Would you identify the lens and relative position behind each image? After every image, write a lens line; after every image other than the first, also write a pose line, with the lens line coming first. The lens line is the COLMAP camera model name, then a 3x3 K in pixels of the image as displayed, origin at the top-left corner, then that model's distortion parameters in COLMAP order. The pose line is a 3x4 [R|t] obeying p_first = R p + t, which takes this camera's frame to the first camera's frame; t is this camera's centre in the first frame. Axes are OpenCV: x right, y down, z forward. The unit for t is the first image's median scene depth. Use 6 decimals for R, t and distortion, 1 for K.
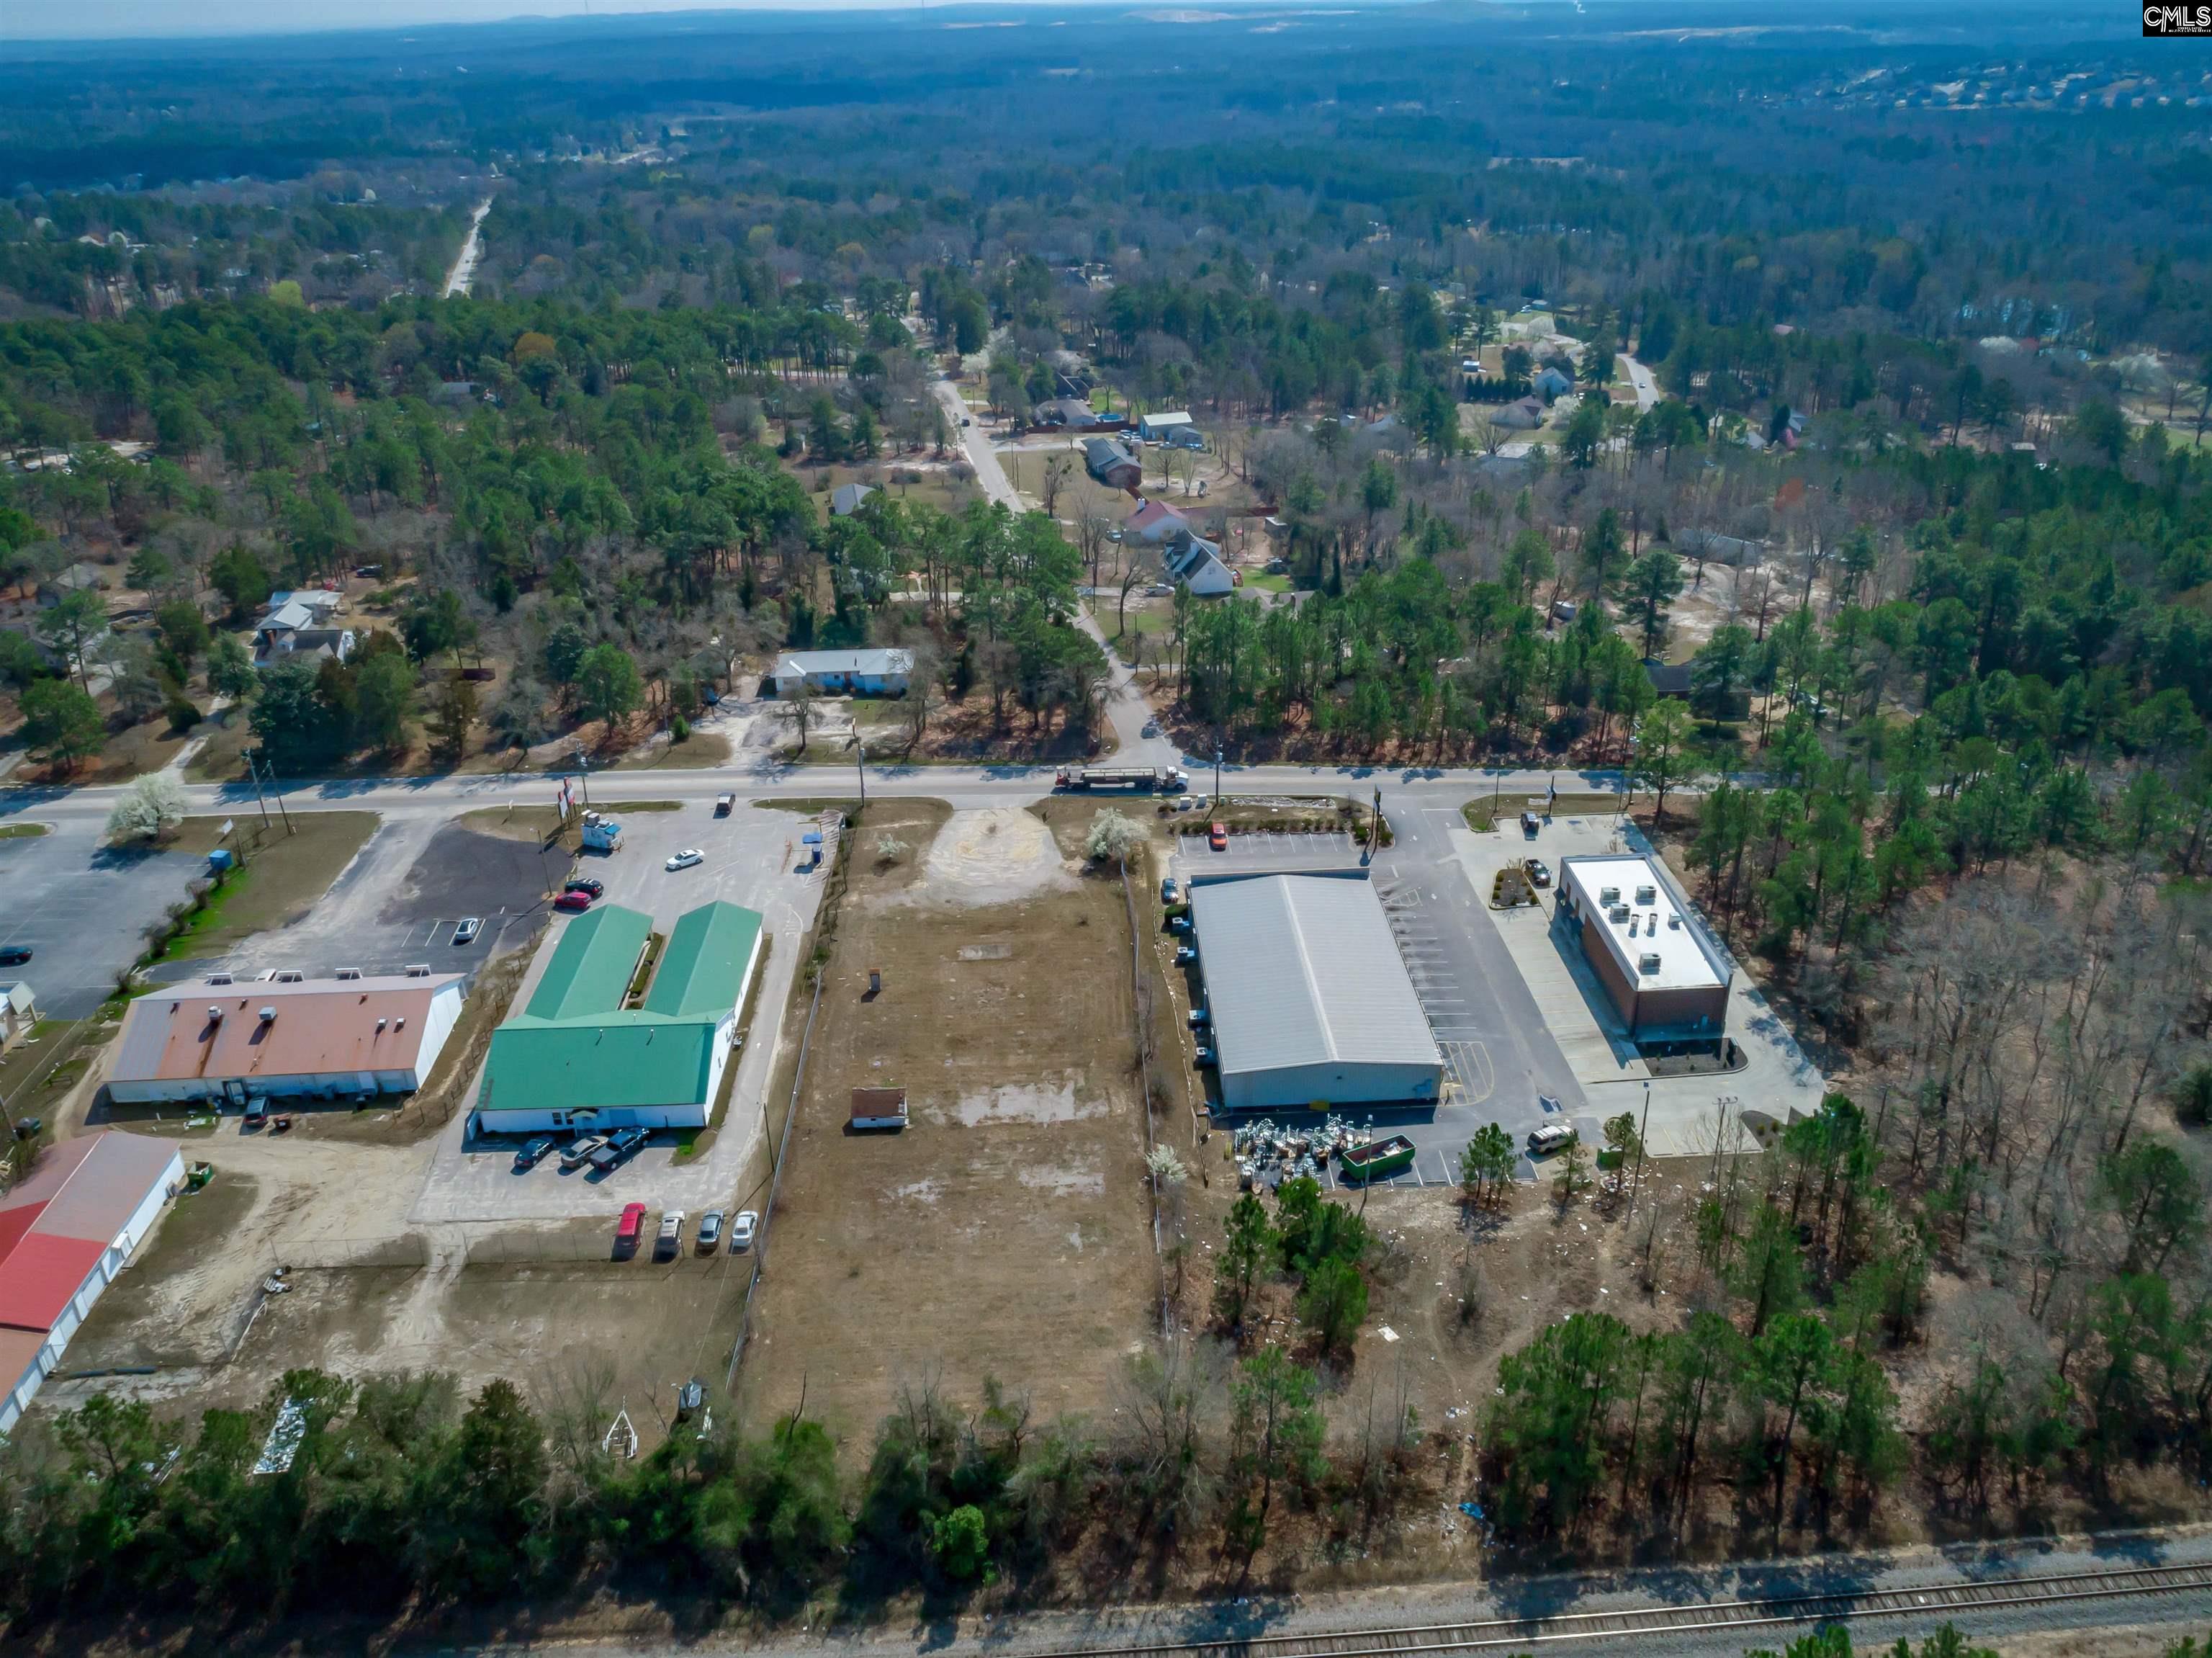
lens RADIAL K [[1708.6, 0, 1094.4], [0, 1708.6, 825.1], [0, 0, 1]] dist [-0.023899, 0.005020]
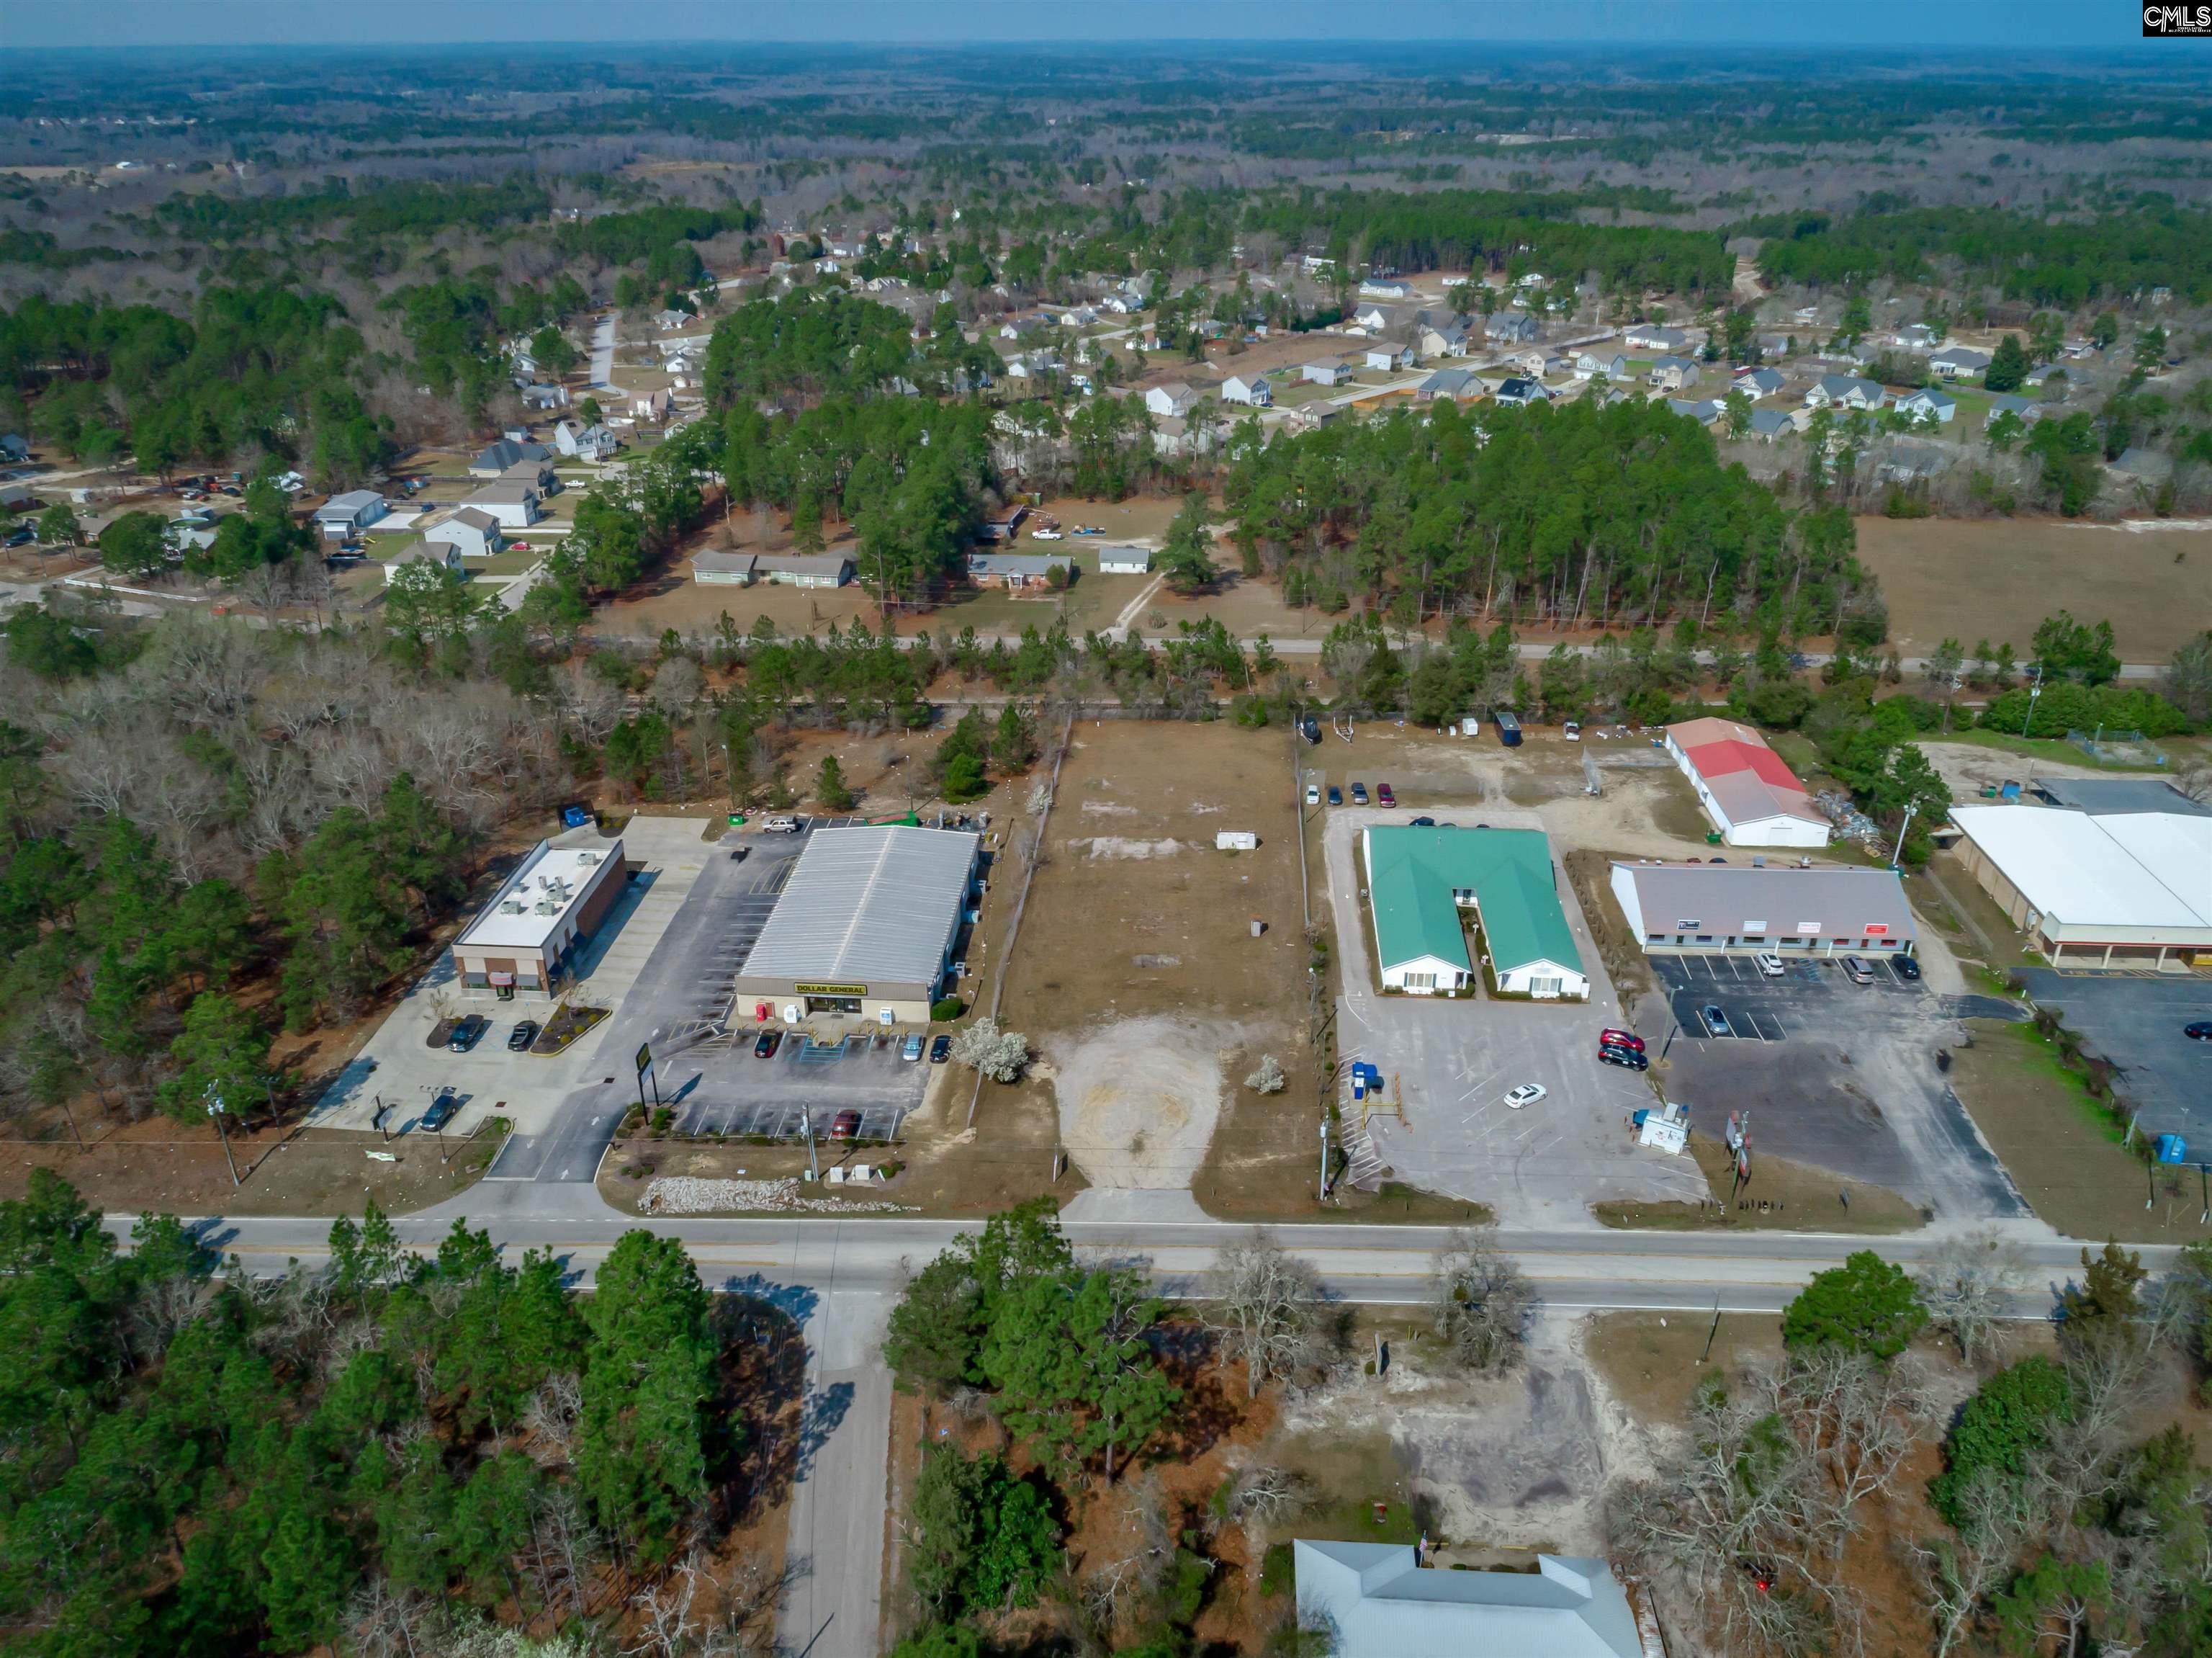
lens RADIAL K [[1663.0, 0, 1104.8], [0, 1663.0, 823.3], [0, 0, 1]] dist [-0.024380, 0.003611]
pose [[-0.994308, -0.022347, 0.104174, -0.149719], [0.067460, 0.624751, 0.777905, -0.824491], [-0.082466, 0.780504, -0.619687, 1.710163]]
